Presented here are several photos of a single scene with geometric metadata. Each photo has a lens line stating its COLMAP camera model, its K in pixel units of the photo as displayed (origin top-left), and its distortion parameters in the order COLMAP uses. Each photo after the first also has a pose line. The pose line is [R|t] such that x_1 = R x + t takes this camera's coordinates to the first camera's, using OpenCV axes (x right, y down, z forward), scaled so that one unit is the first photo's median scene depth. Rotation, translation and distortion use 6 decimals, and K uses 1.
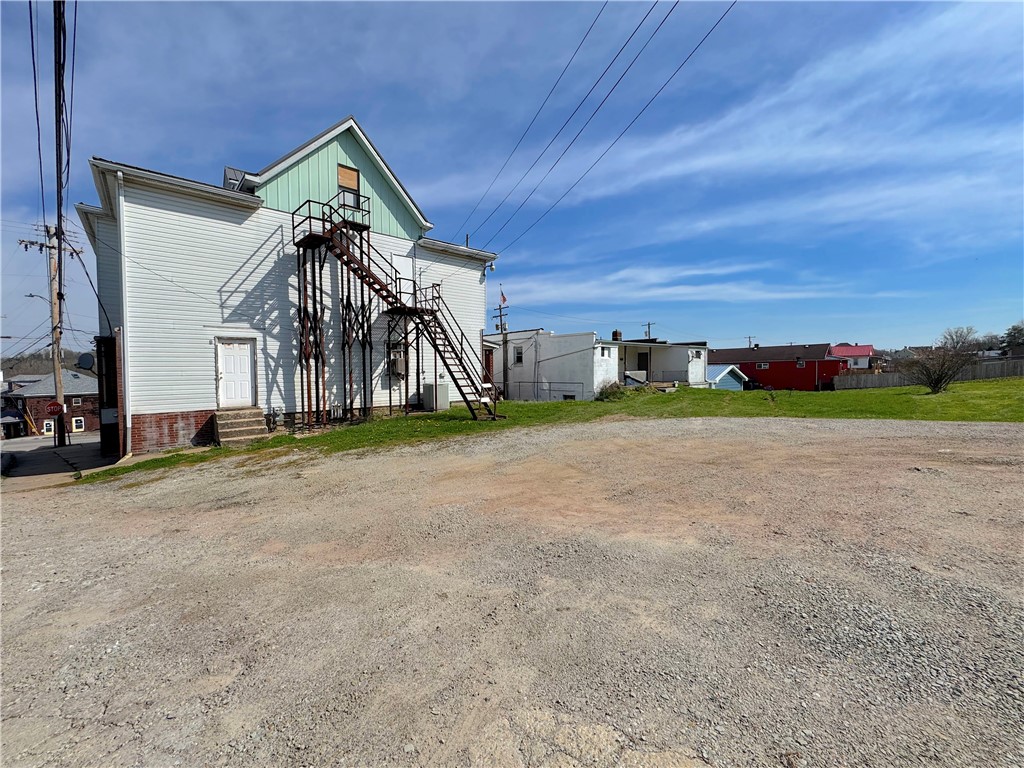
lens RADIAL K [[408.2, 0, 514.4], [0, 408.2, 377.6], [0, 0, 1]] dist [0.001461, -0.000309]
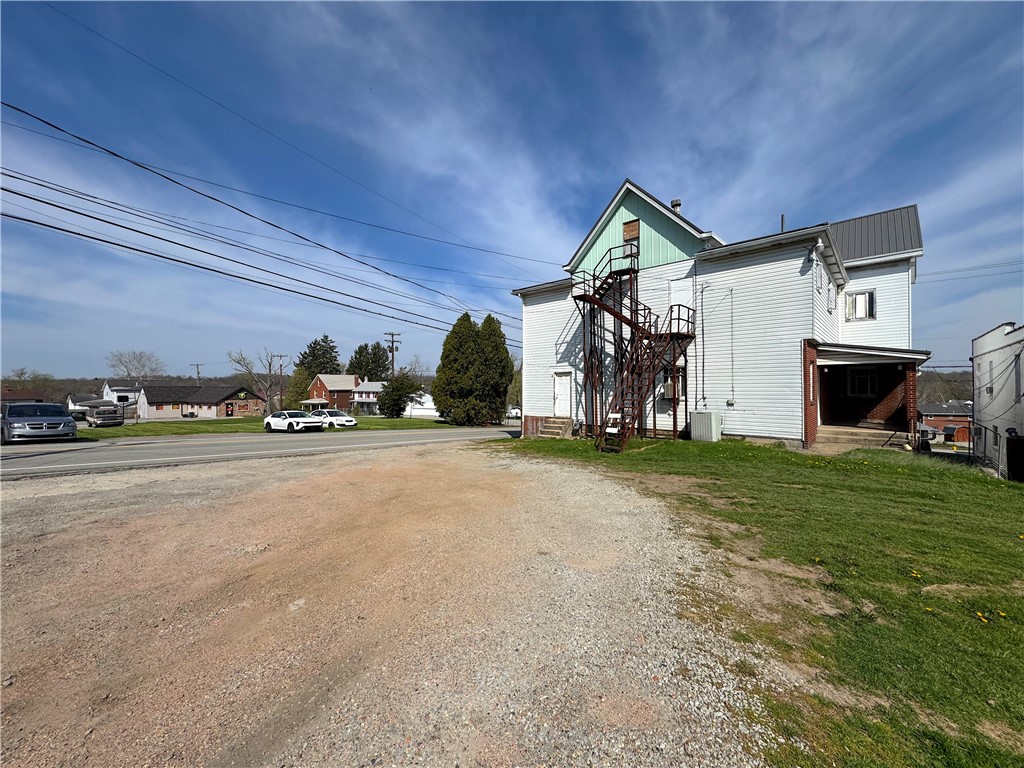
lens RADIAL K [[408.2, 0, 513.9], [0, 408.2, 388.7], [0, 0, 1]] dist [0.001461, -0.000309]
pose [[0.095615, 0.001310, -0.995418, 0.813875], [-0.030558, 0.999532, -0.001619, -0.025580], [0.994949, 0.030572, 0.095610, 0.633441]]
